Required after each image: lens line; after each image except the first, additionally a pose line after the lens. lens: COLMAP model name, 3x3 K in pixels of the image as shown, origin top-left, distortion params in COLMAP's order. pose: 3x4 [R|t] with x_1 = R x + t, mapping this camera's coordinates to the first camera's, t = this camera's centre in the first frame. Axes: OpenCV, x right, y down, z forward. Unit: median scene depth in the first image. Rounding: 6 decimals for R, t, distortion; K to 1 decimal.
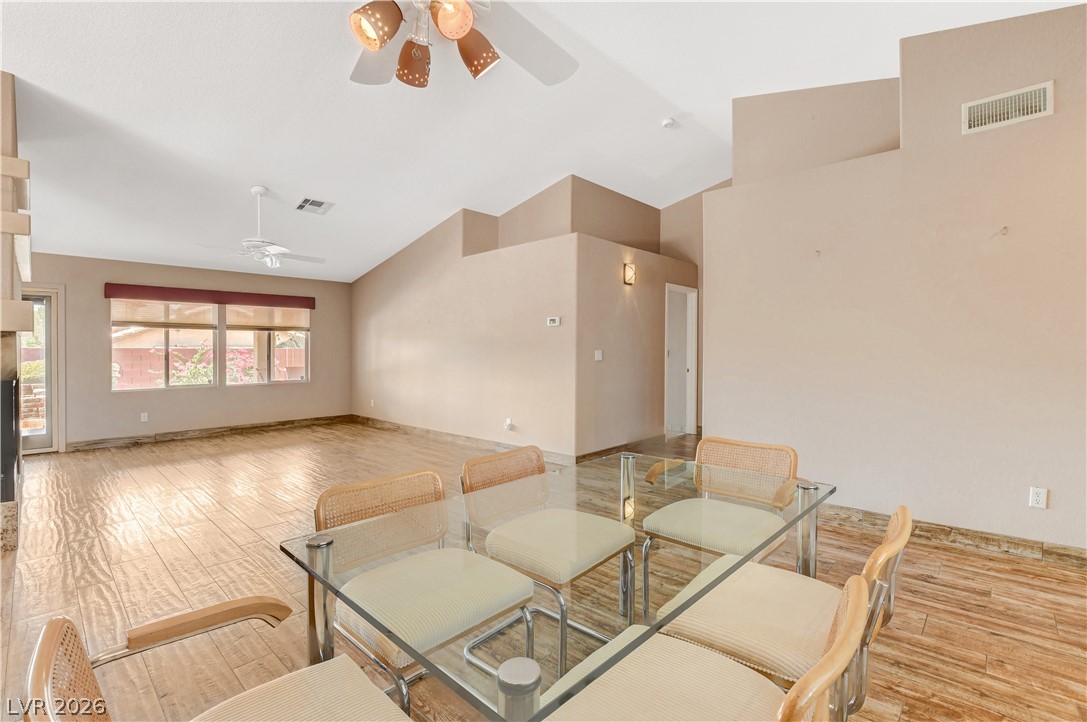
lens RADIAL K [[482.3, 0, 543.6], [0, 482.3, 351.9], [0, 0, 1]] dist [-0.018085, 0.001089]
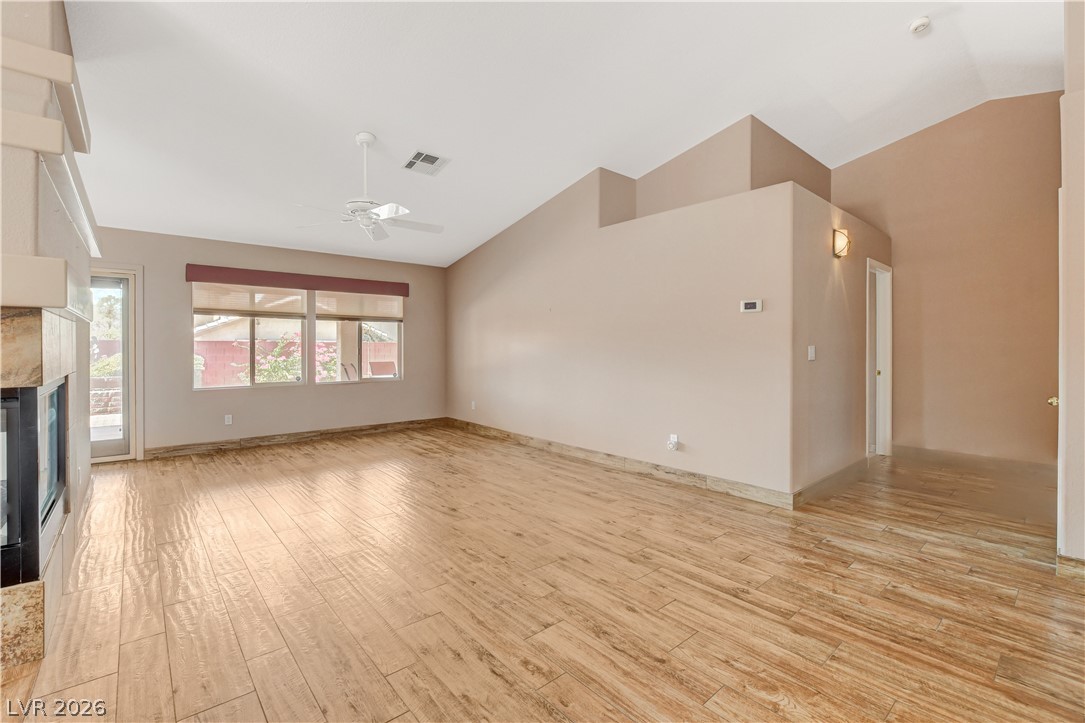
lens RADIAL K [[481.4, 0, 543.0], [0, 481.4, 350.9], [0, 0, 1]] dist [-0.018085, 0.001089]
pose [[0.993599, 0.008354, -0.112655, -0.174470], [-0.007444, 0.999936, 0.008490, 0.000703], [0.112719, -0.007597, 0.993598, 0.204249]]
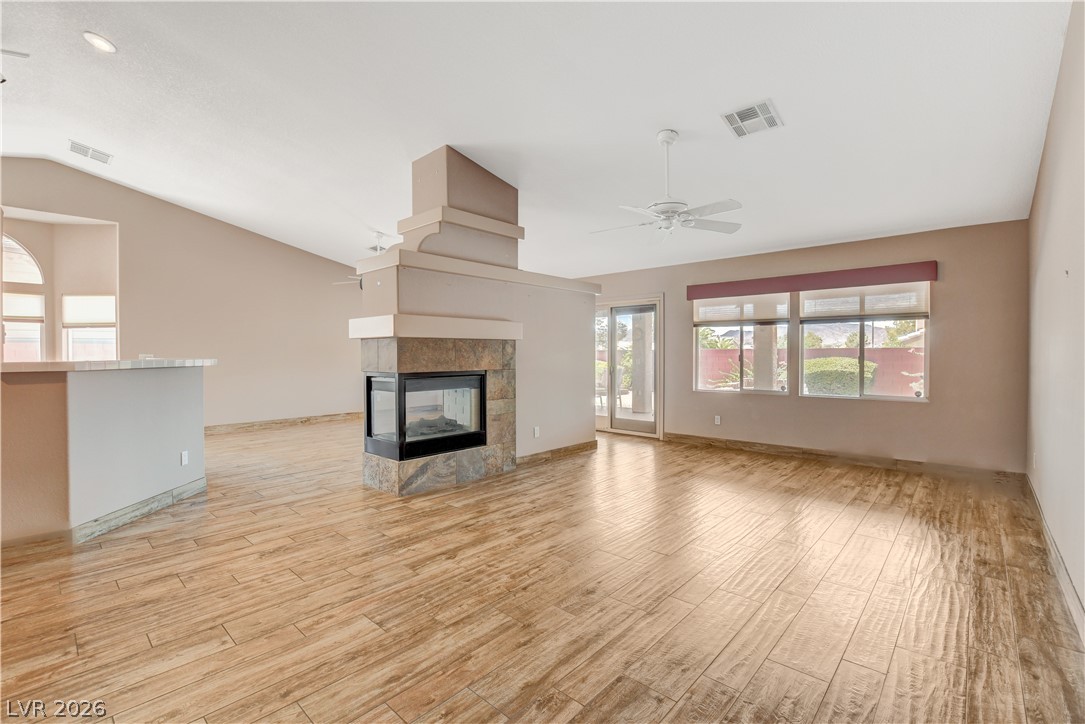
lens RADIAL K [[481.4, 0, 533.4], [0, 481.4, 357.1], [0, 0, 1]] dist [-0.018085, 0.001089]
pose [[-0.008284, 0.012295, -0.999890, 0.131615], [-0.000102, 0.999924, 0.012296, -0.001464], [0.999966, 0.000204, -0.008282, 0.644592]]
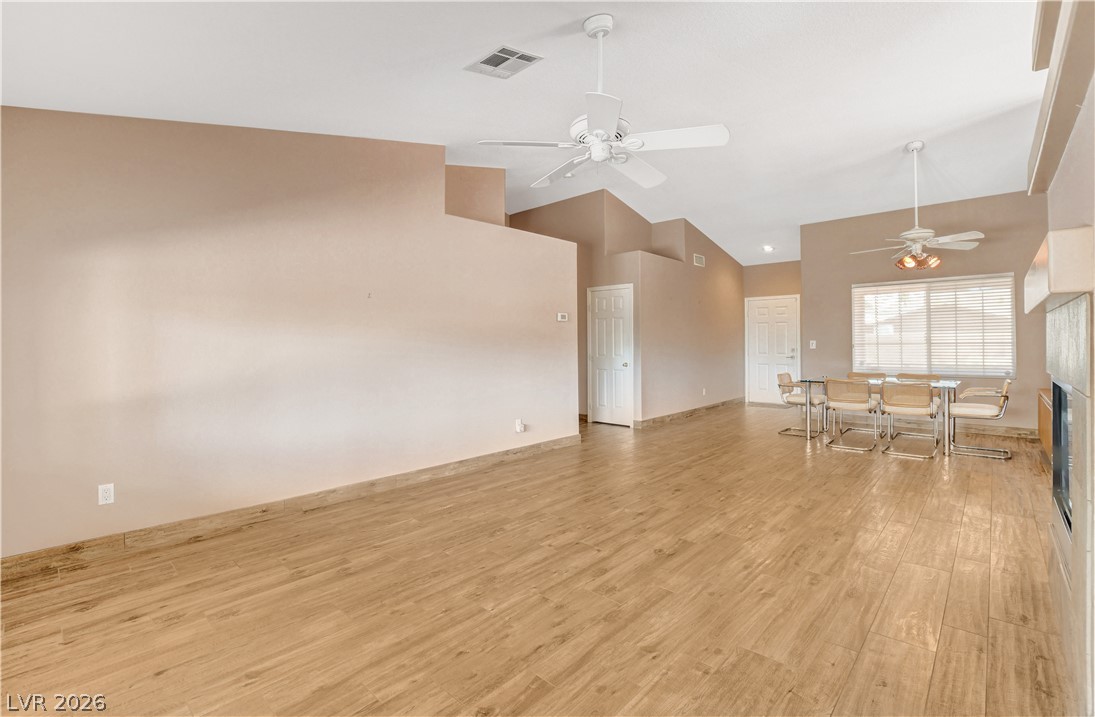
lens RADIAL K [[488.1, 0, 543.6], [0, 488.1, 342.9], [0, 0, 1]] dist [-0.020254, 0.000252]
pose [[0.004961, 0.010460, 0.999933, -0.890670], [0.013467, 0.999854, -0.010526, 0.004729], [-0.999897, 0.013518, 0.004820, 0.855687]]
